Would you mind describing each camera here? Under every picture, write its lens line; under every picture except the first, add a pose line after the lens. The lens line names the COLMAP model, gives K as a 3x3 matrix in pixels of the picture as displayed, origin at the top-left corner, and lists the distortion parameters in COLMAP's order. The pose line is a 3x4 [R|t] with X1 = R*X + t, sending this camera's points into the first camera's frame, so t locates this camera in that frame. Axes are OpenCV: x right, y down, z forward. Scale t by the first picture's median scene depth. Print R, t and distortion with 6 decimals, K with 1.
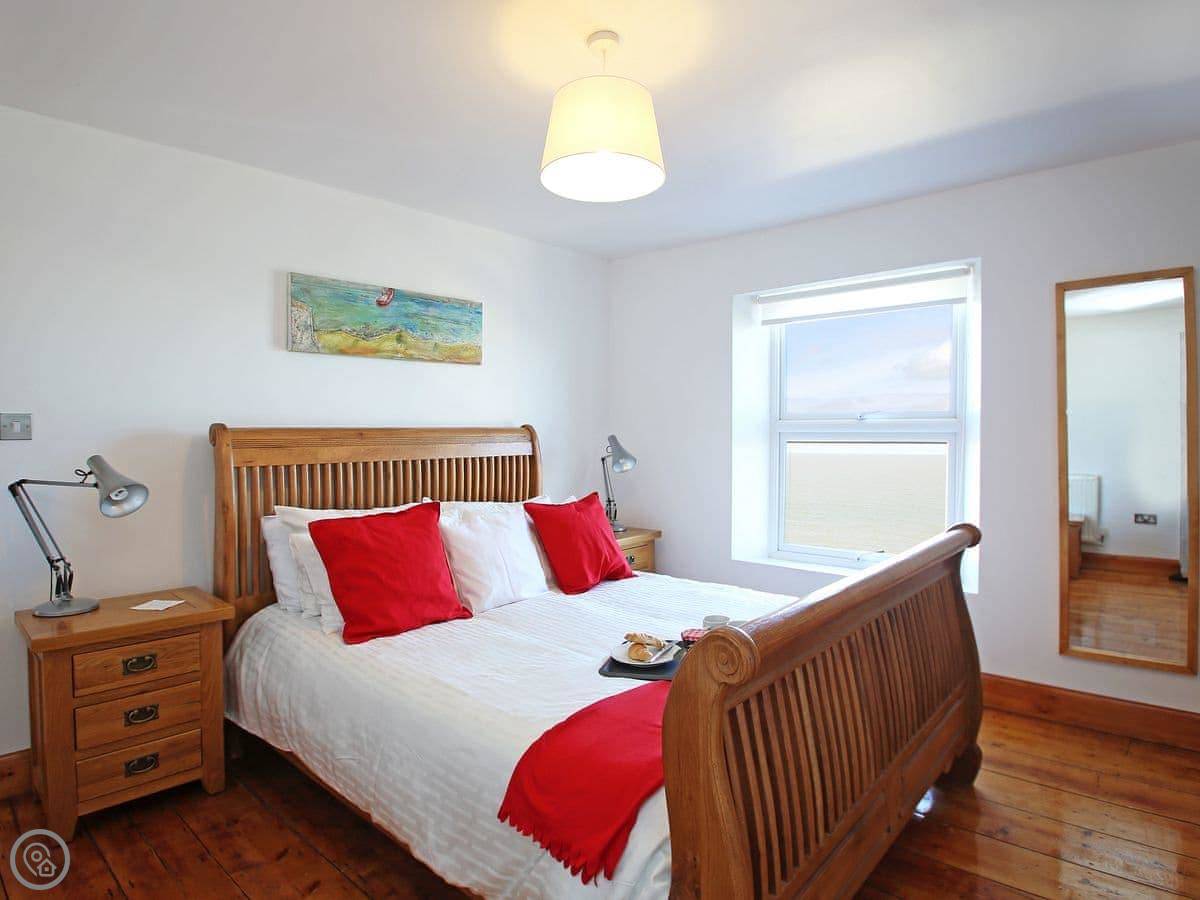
lens RADIAL K [[605.4, 0, 606.4], [0, 605.4, 440.9], [0, 0, 1]] dist [-0.032429, -0.000118]
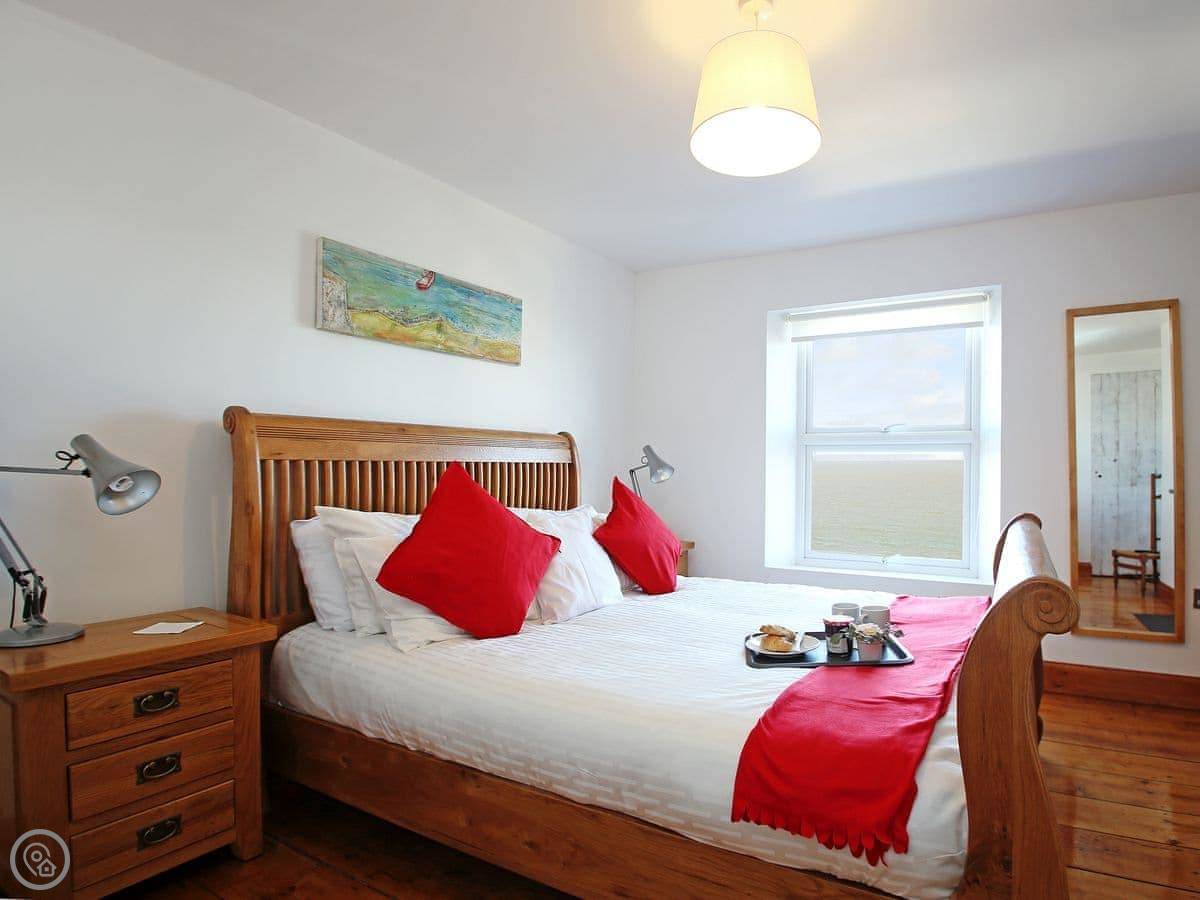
lens RADIAL K [[582.1, 0, 693.4], [0, 582.1, 468.0], [0, 0, 1]] dist [-0.029810, -0.002034]
pose [[0.973837, 0.006196, 0.227165, -0.209994], [-0.003919, 0.999938, -0.010470, 0.058627], [-0.227215, 0.009306, 0.973800, 0.092965]]
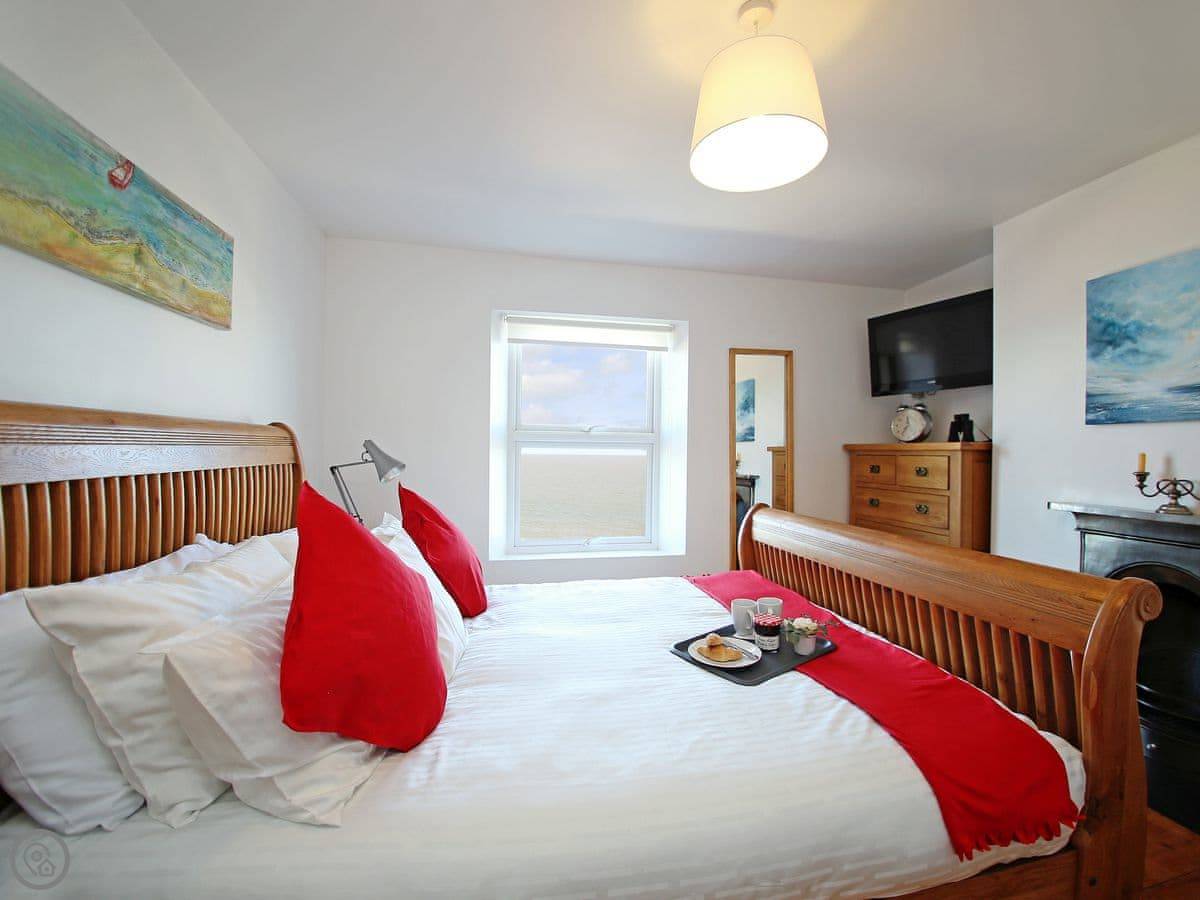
lens RADIAL K [[498.7, 0, 588.5], [0, 498.7, 453.2], [0, 0, 1]] dist [0.000691, -0.012512]
pose [[0.639694, 0.003593, 0.768621, -0.531009], [-0.002911, 0.999993, -0.002252, 0.016935], [-0.768624, -0.000797, 0.639700, 0.478653]]
